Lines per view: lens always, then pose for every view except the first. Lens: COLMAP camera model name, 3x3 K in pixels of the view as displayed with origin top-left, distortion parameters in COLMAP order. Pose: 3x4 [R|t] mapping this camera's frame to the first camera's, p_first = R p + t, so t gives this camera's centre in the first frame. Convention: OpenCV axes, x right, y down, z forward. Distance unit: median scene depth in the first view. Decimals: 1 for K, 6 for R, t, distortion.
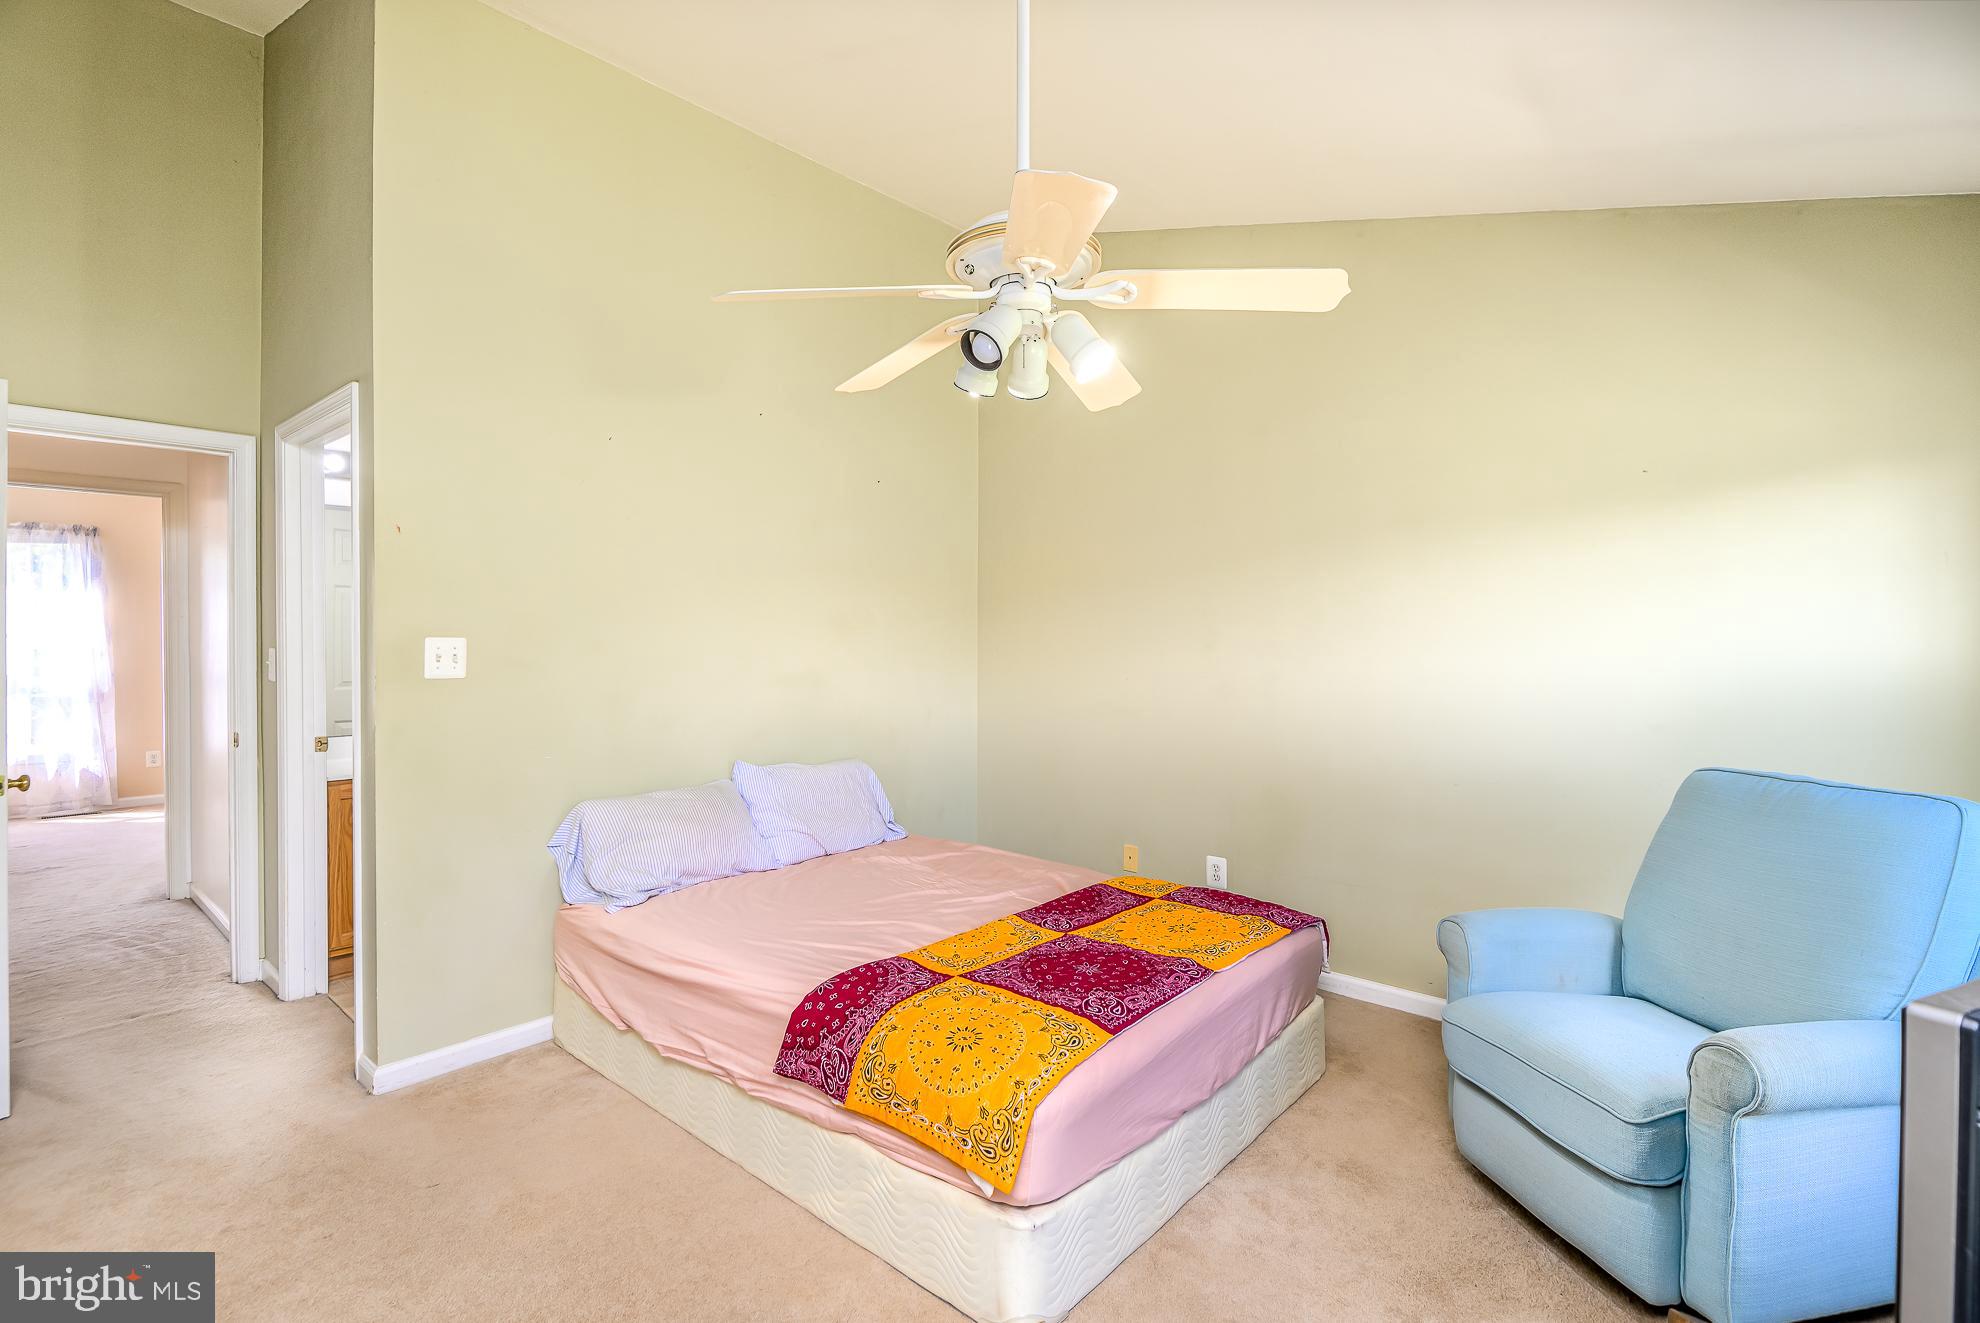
lens RADIAL K [[912.4, 0, 990.0], [0, 912.4, 661.5], [0, 0, 1]] dist [0.000001, -0.000009]
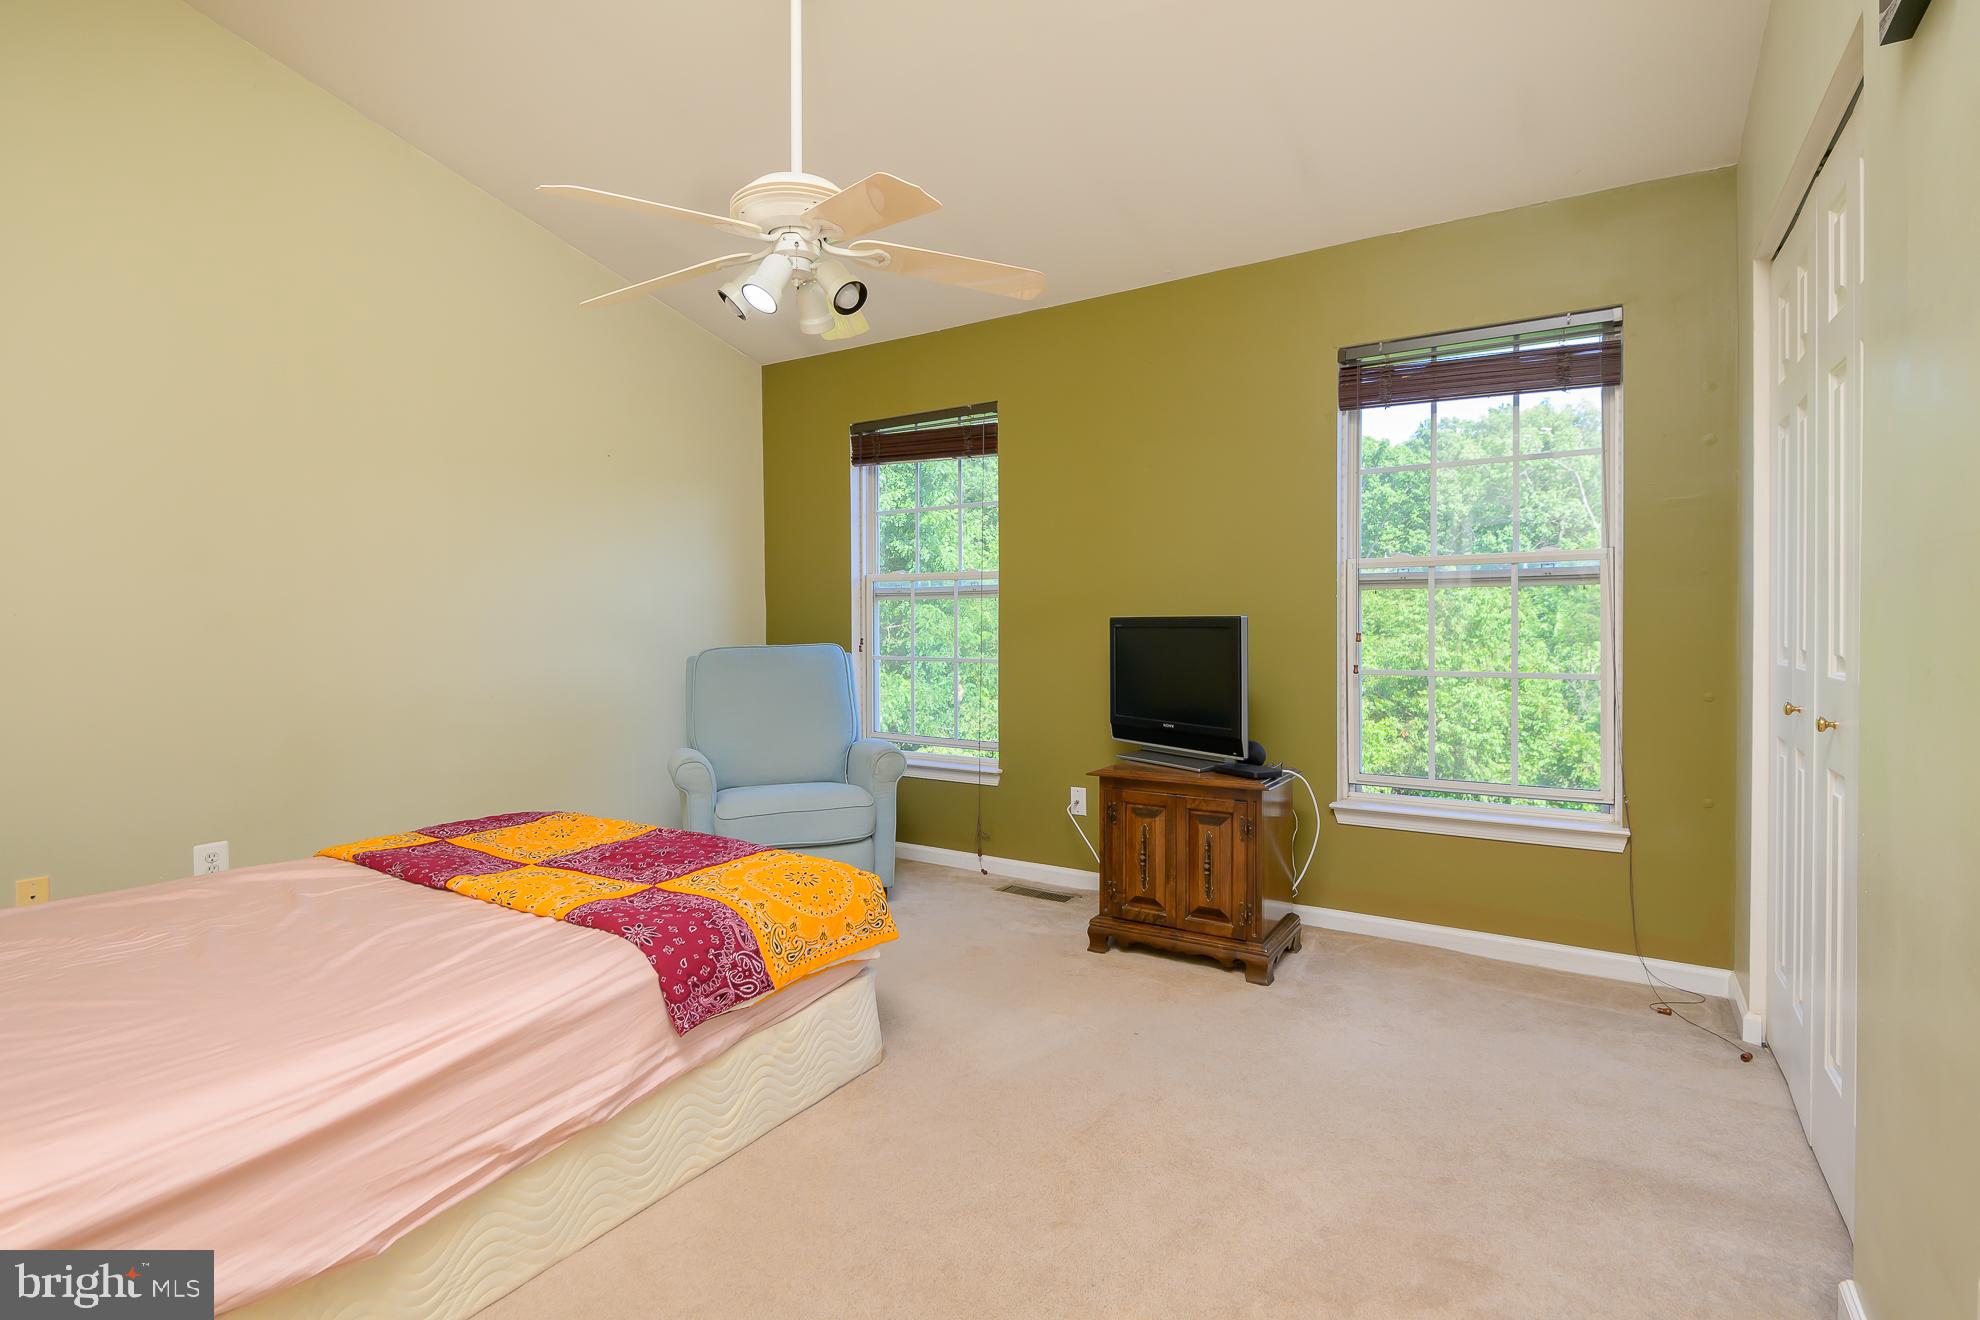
lens RADIAL K [[949.5, 0, 989.7], [0, 949.5, 630.3], [0, 0, 1]] dist [-0.000011, -0.000049]
pose [[-0.146479, -0.010644, 0.989156, -1.037251], [0.029968, 0.999435, 0.015192, 0.072924], [-0.988760, 0.031868, -0.146078, 0.773186]]
